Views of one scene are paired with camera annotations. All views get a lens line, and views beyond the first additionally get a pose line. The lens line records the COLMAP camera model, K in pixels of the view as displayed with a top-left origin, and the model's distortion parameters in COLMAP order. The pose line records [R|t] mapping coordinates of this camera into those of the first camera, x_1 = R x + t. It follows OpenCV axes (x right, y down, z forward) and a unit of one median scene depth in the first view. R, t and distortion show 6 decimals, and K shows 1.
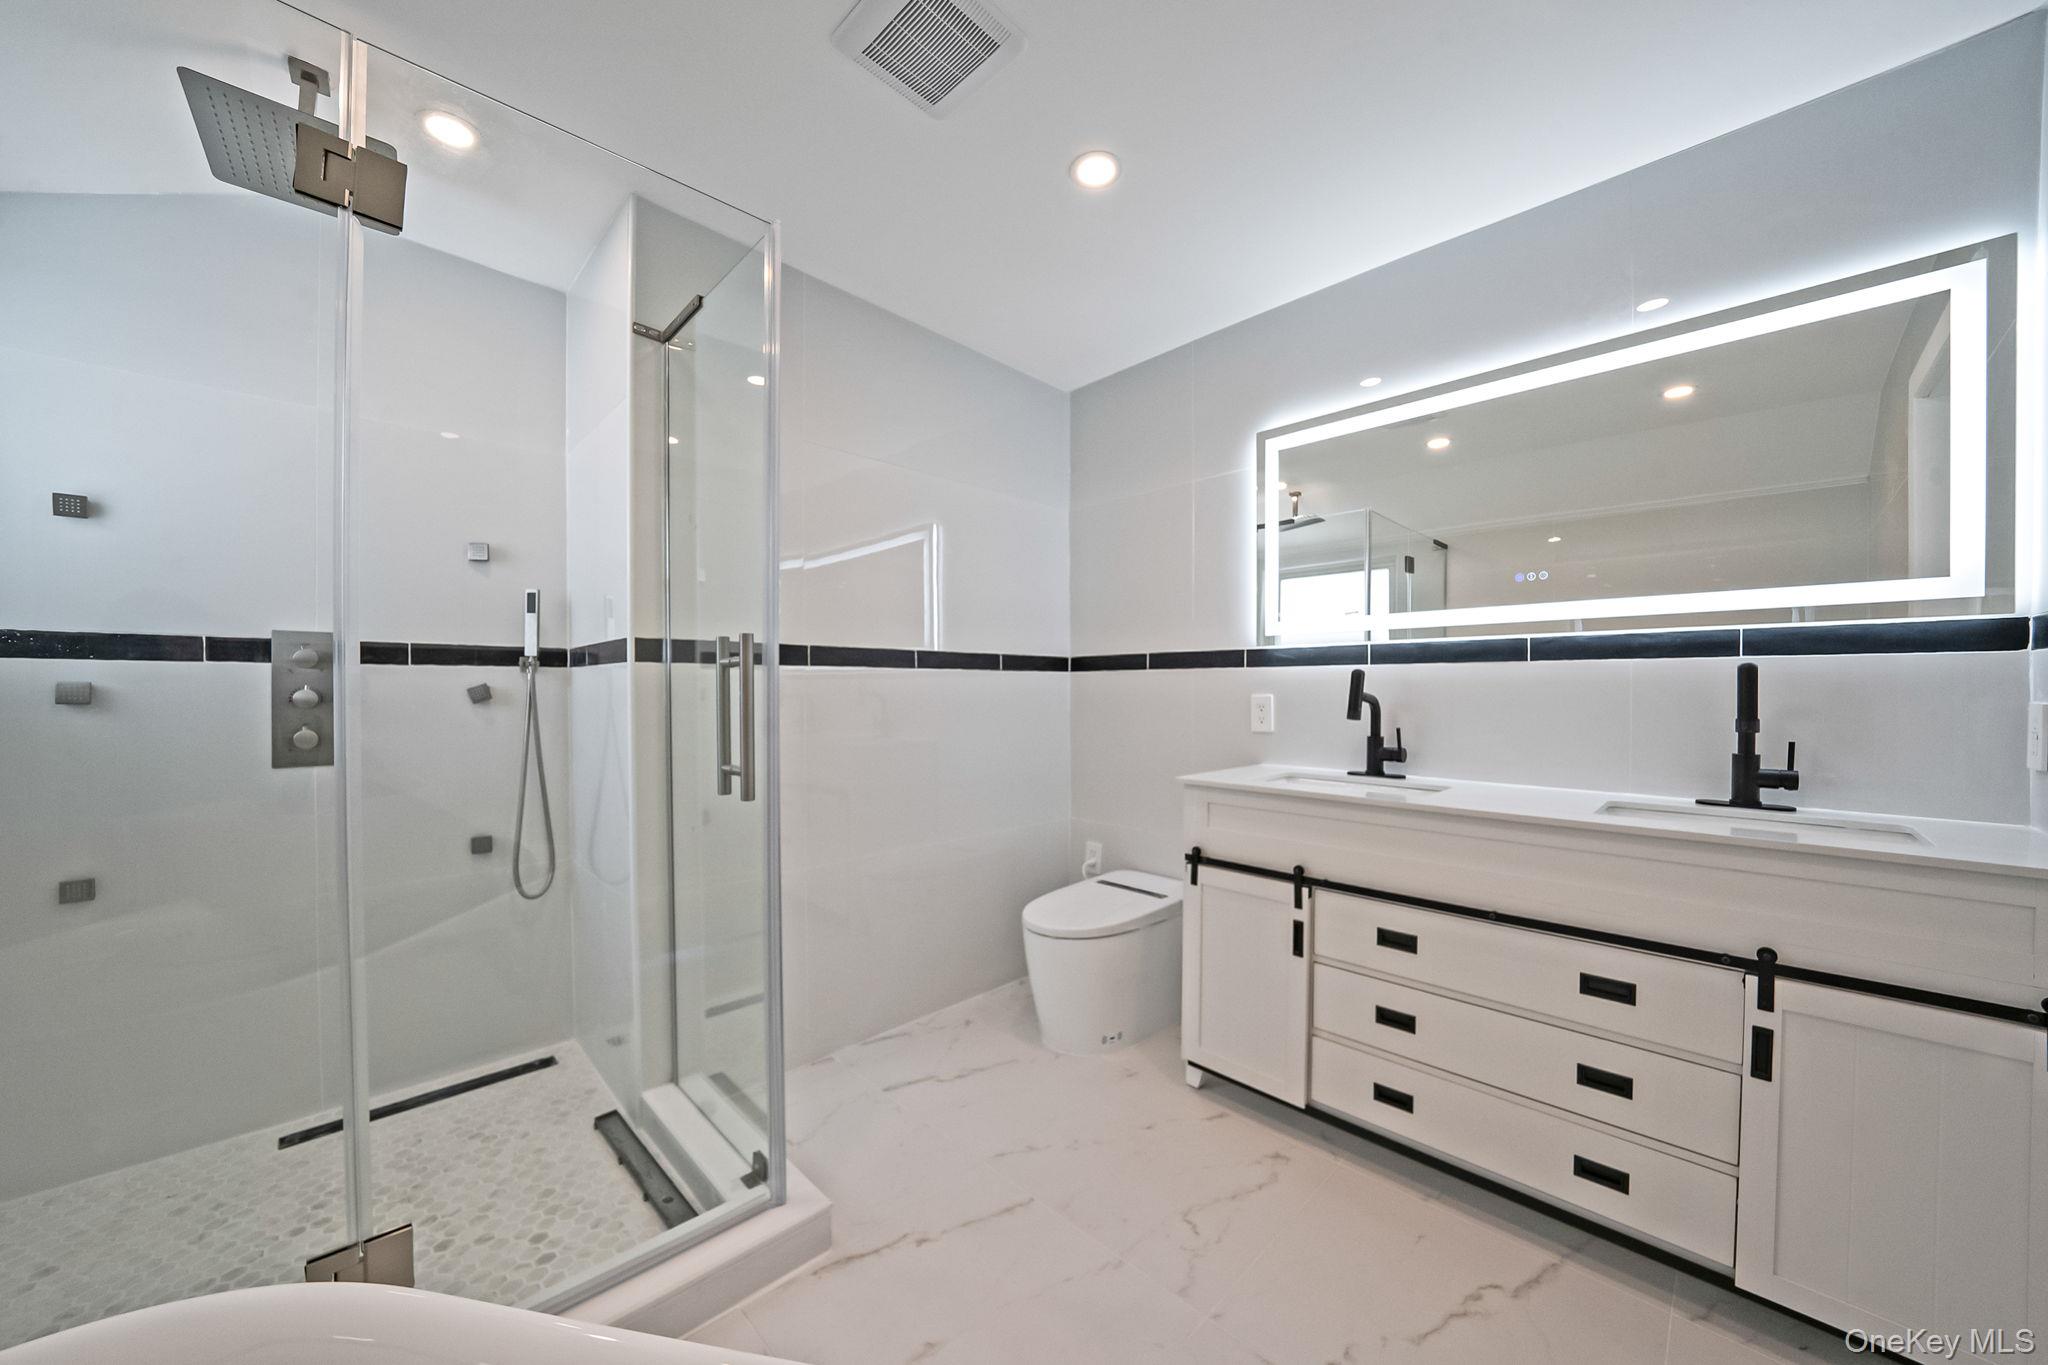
lens RADIAL K [[721.6, 0, 1026.1], [0, 721.6, 697.4], [0, 0, 1]] dist [-0.006126, -0.000129]
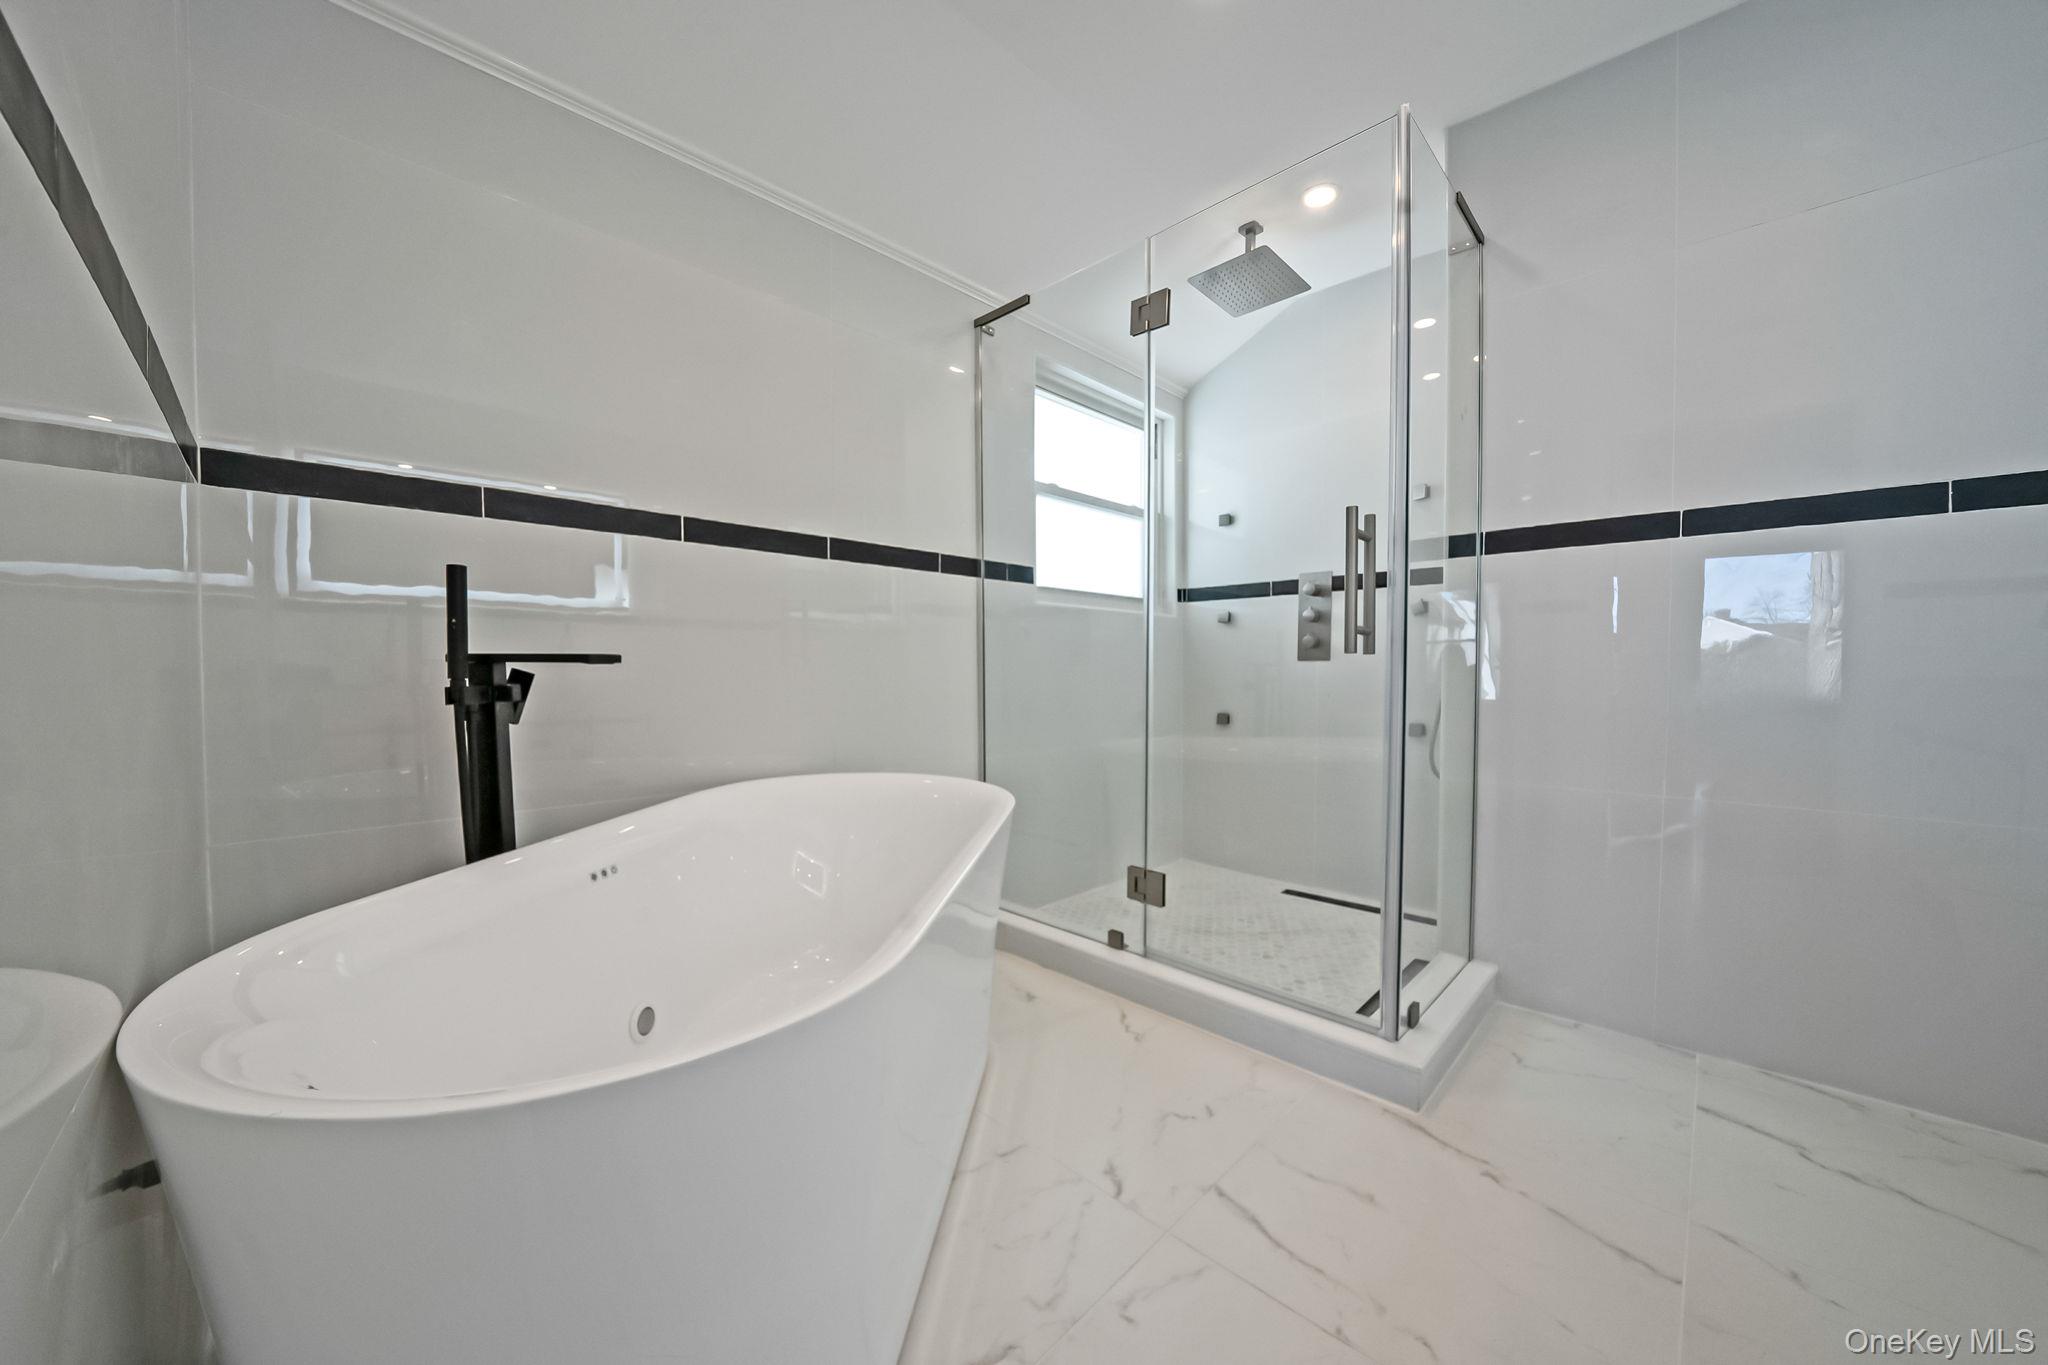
lens RADIAL K [[721.6, 0, 1026.1], [0, 721.6, 697.4], [0, 0, 1]] dist [-0.006126, -0.000129]
pose [[0.040865, 0.032541, -0.998635, 0.615715], [-0.014737, 0.999380, 0.031962, 0.157249], [0.999056, 0.013410, 0.041319, 0.377090]]
